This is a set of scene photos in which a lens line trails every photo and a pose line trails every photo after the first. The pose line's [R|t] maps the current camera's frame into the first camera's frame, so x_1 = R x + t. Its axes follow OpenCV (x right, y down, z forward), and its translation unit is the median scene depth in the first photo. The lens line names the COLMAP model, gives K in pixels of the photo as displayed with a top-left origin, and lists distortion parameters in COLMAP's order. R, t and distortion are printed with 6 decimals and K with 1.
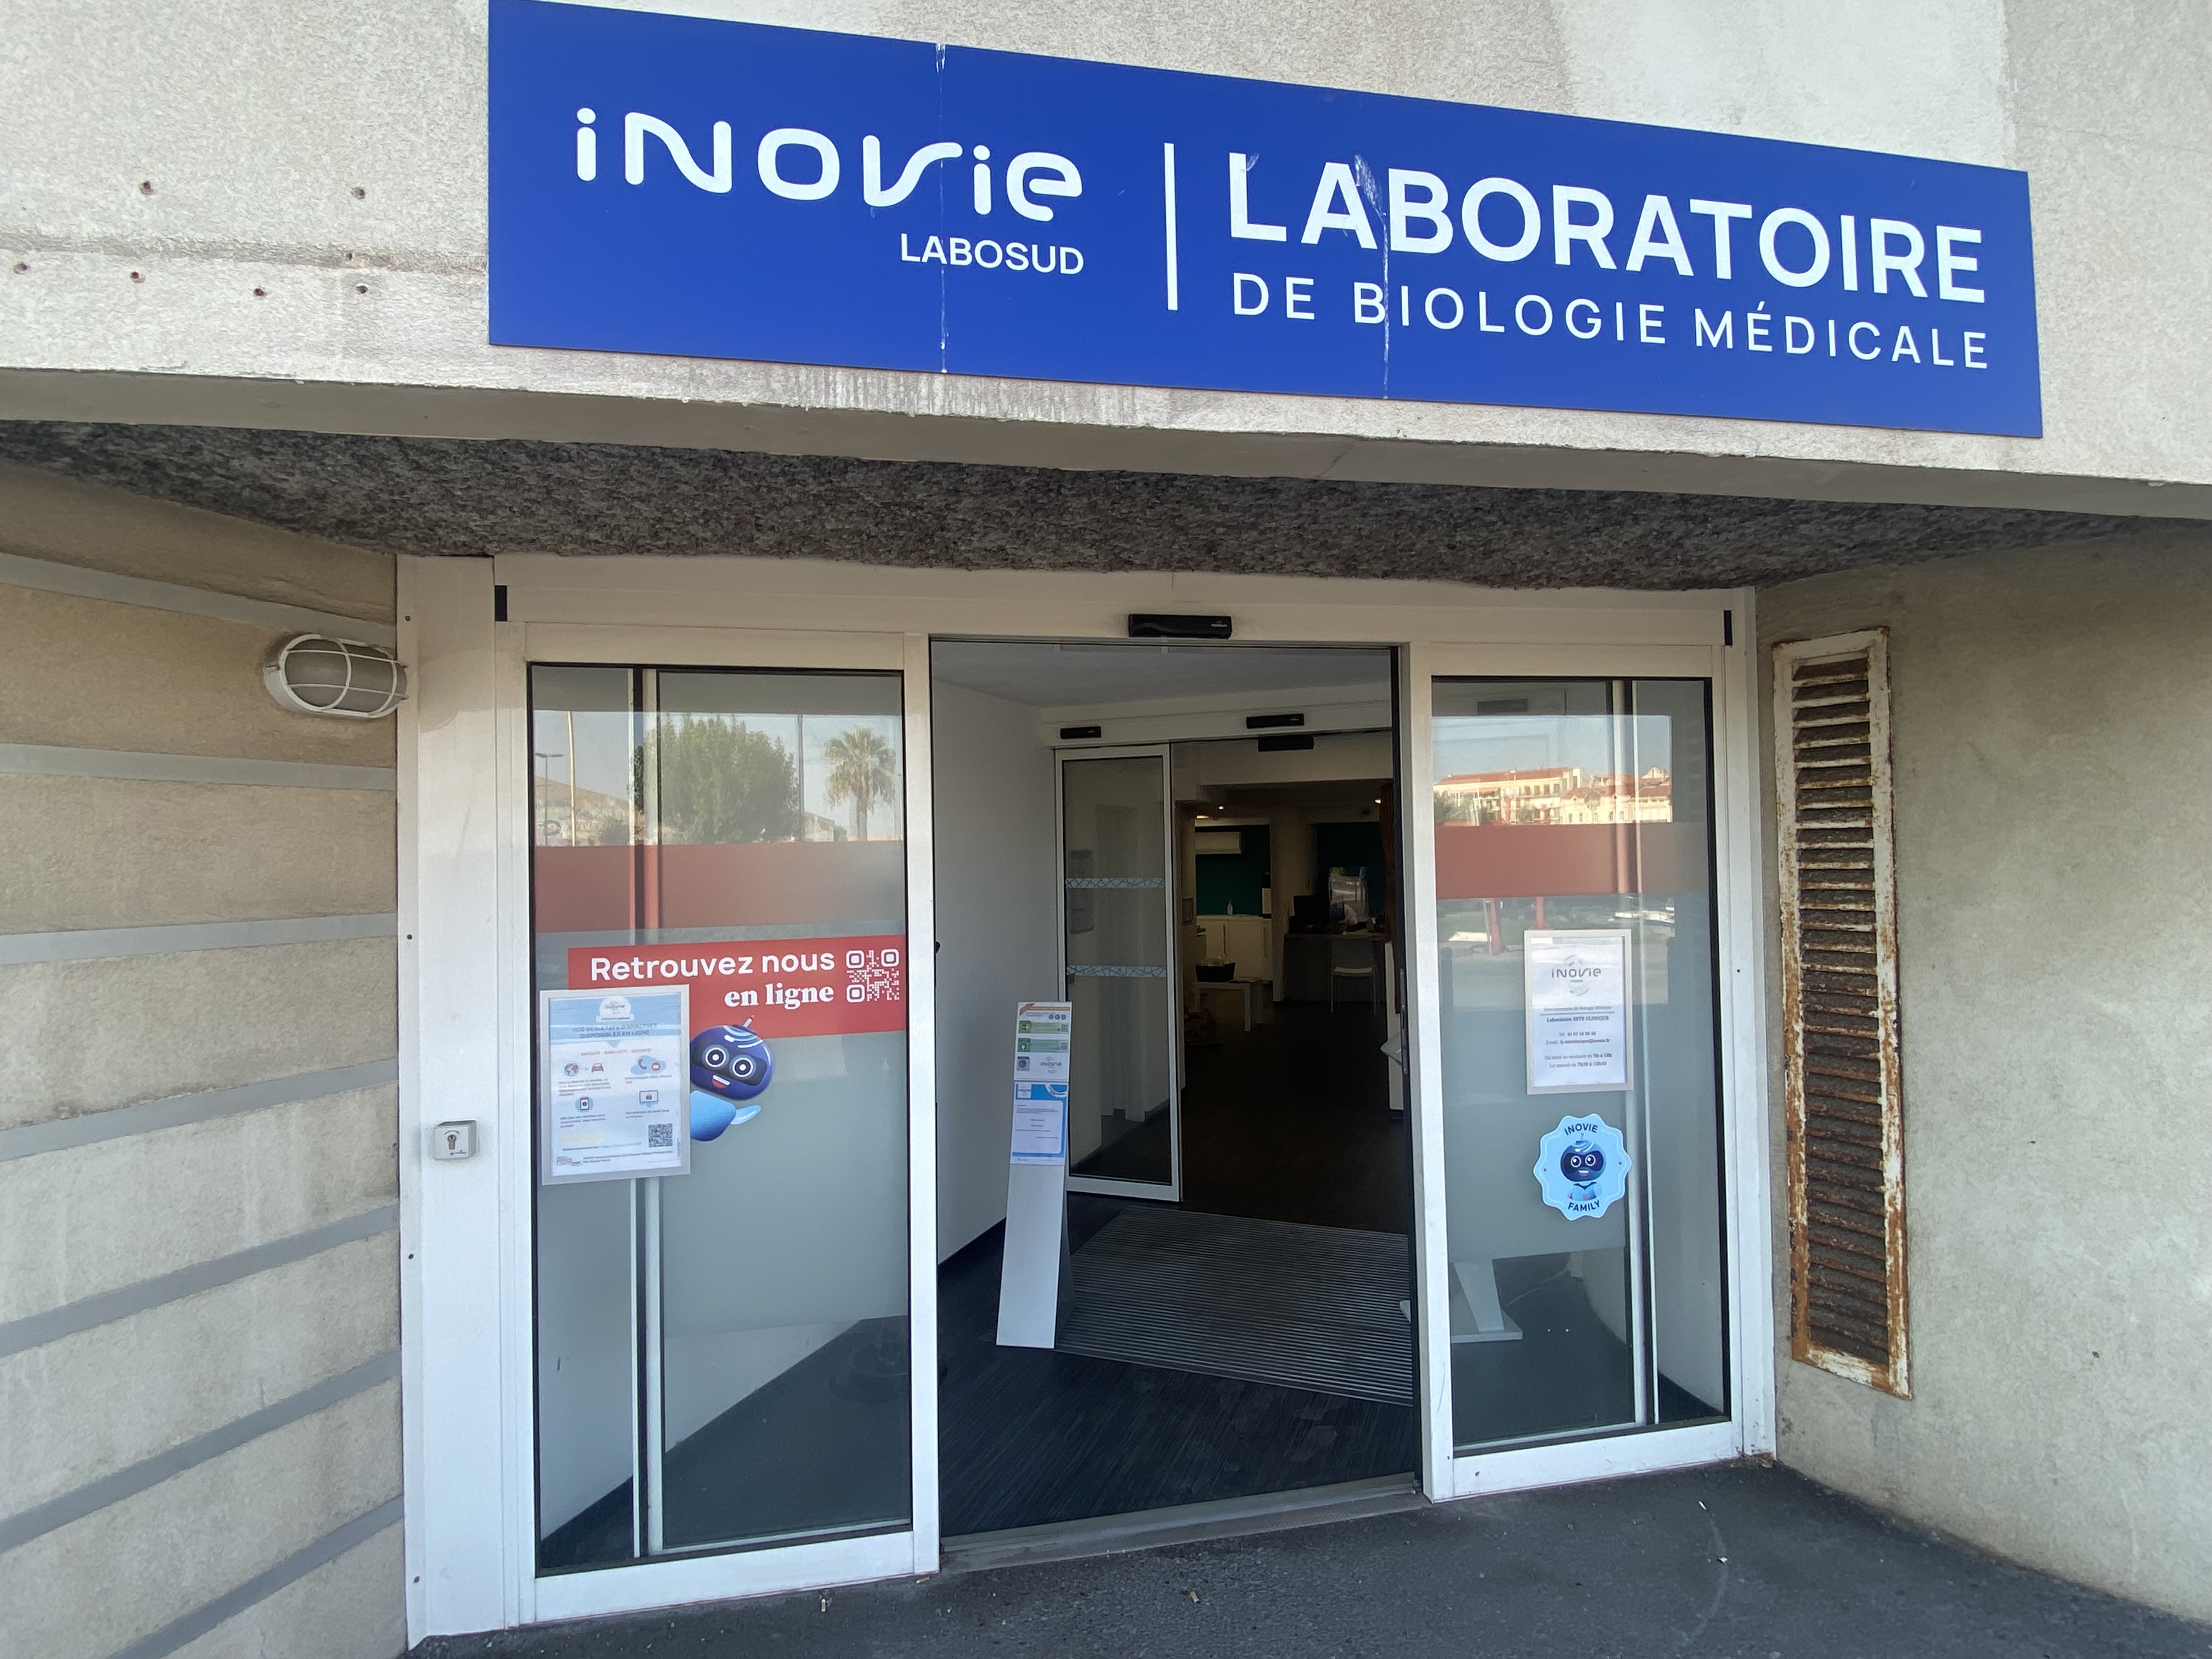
lens RADIAL K [[1129.9, 0, 1106.0], [0, 1129.9, 829.5], [0, 0, 1]] dist [0.063182, -0.067717]
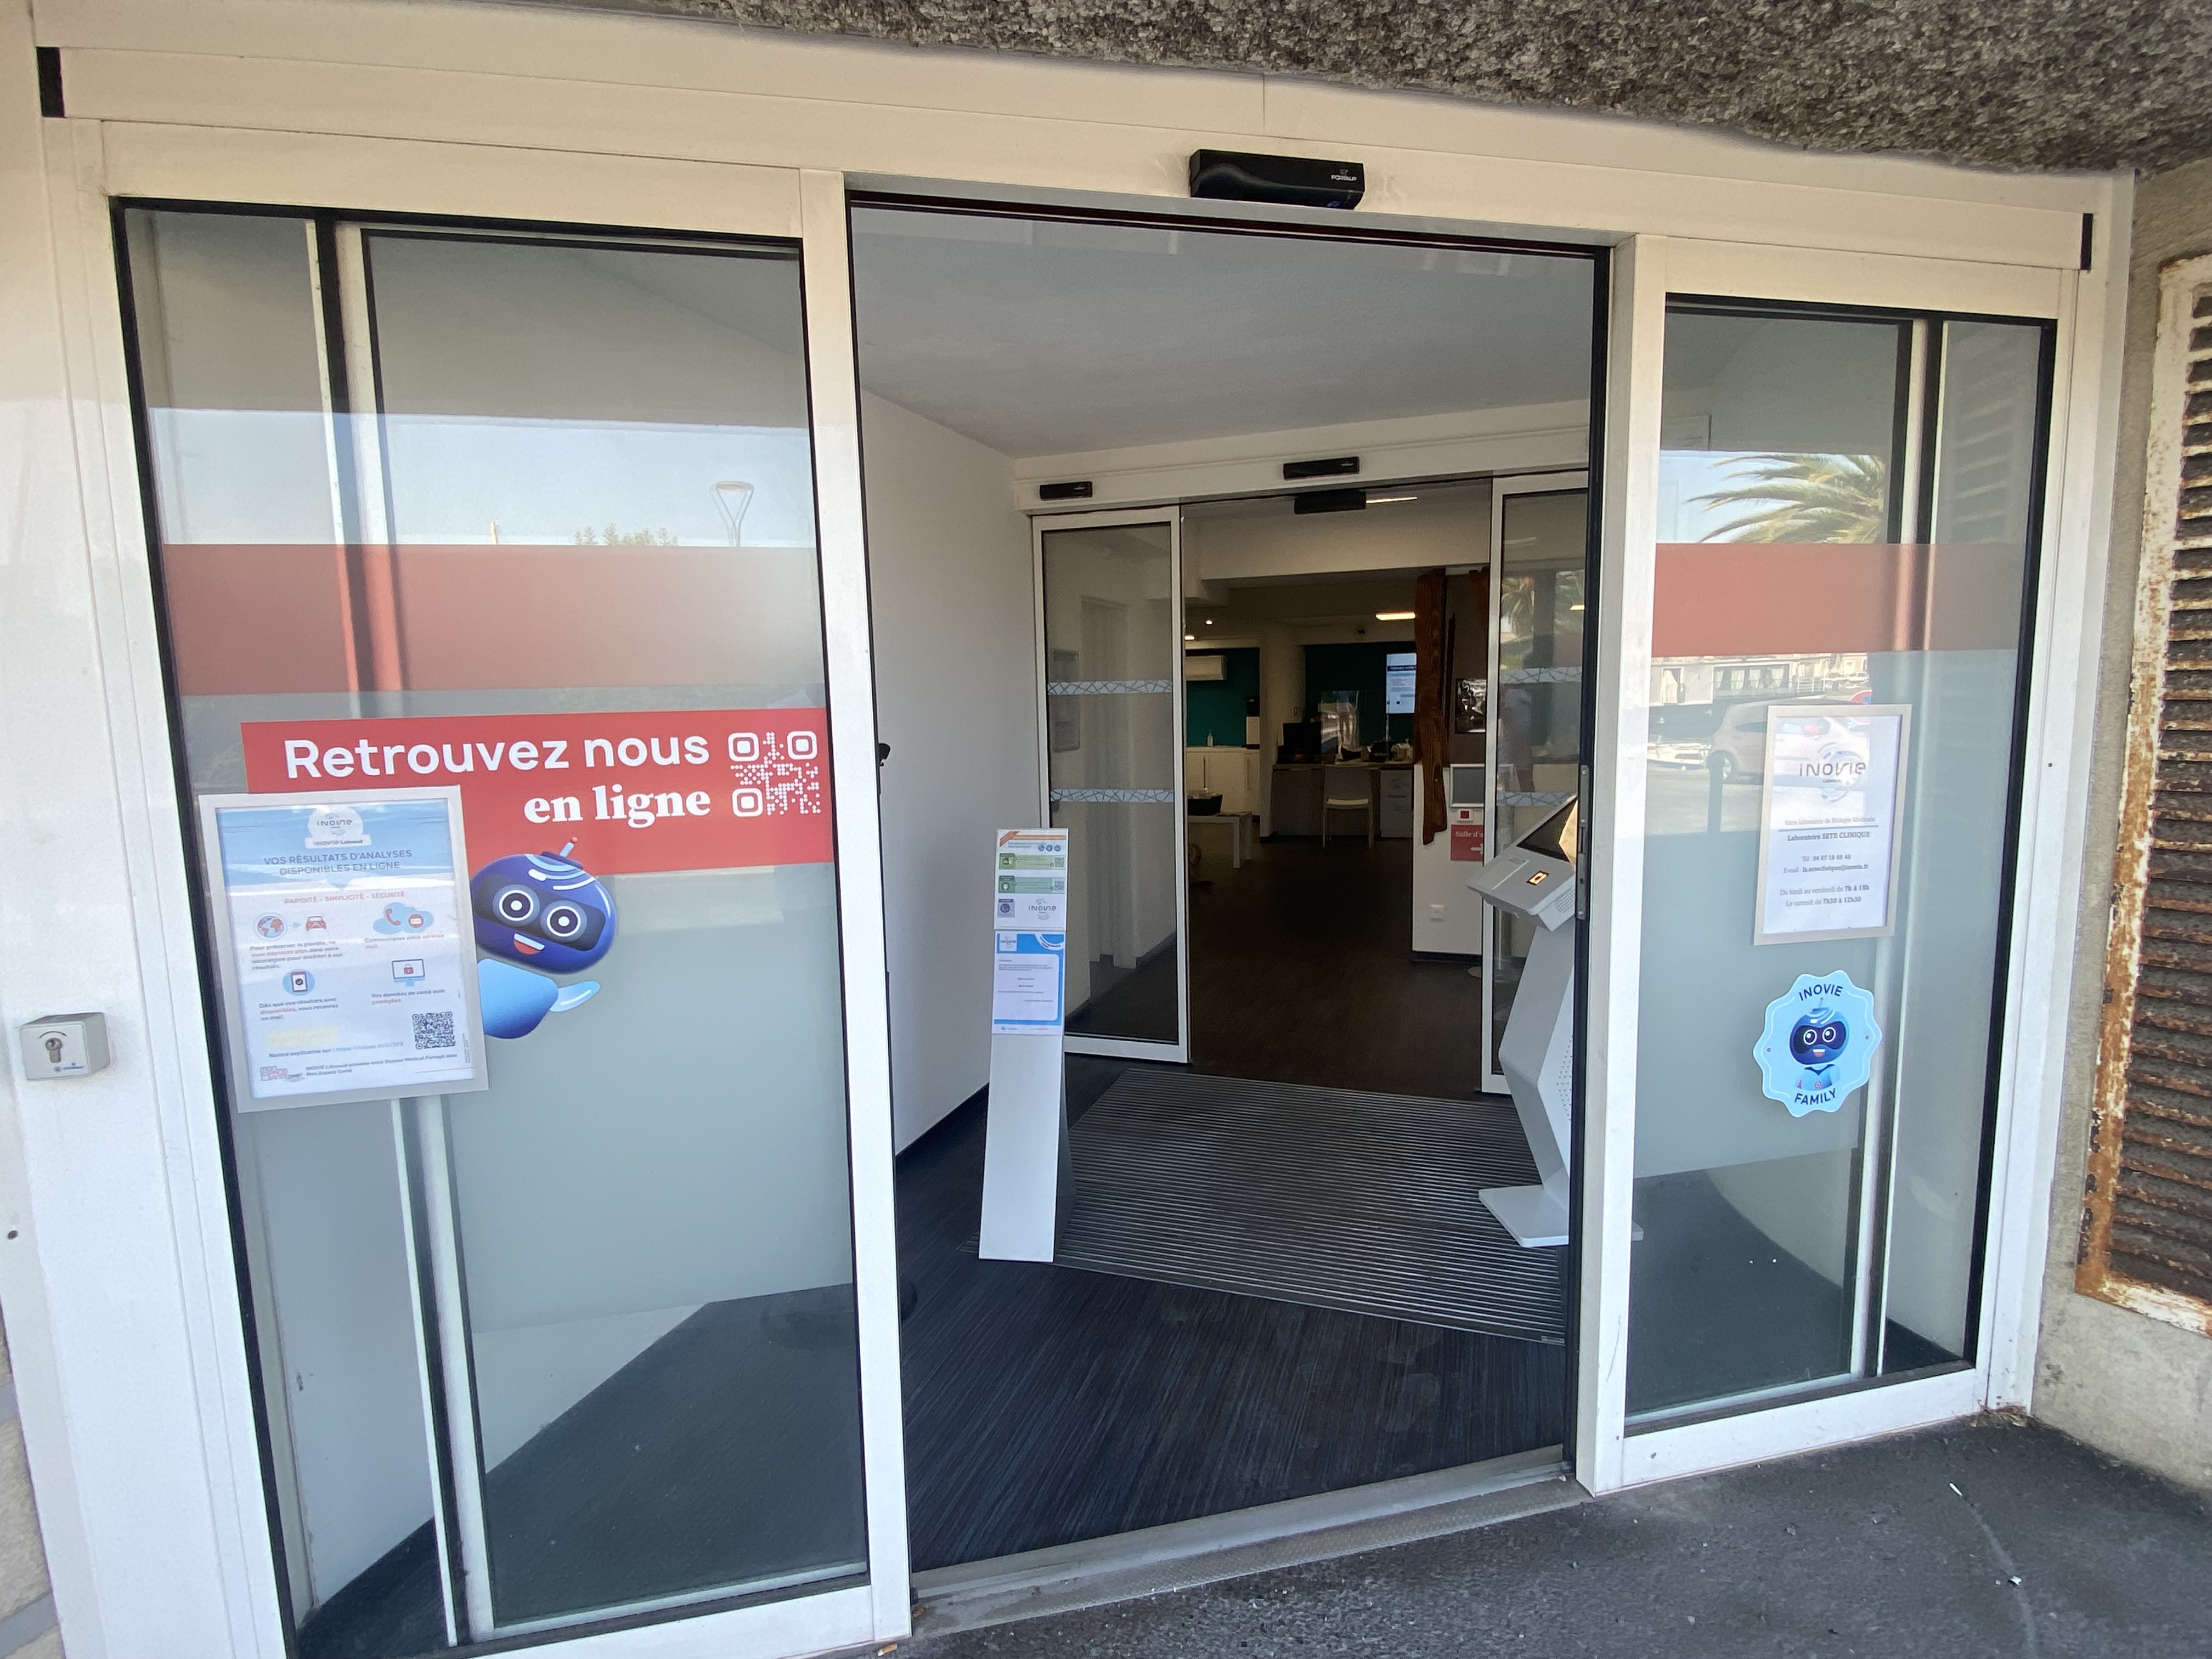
lens RADIAL K [[1194.1, 0, 1106.0], [0, 1194.1, 829.5], [0, 0, 1]] dist [0.025680, -0.030468]
pose [[0.999655, -0.008121, 0.024964, -0.037136], [0.004498, 0.989868, 0.141920, 0.059133], [-0.025864, -0.141759, 0.989563, 0.305511]]
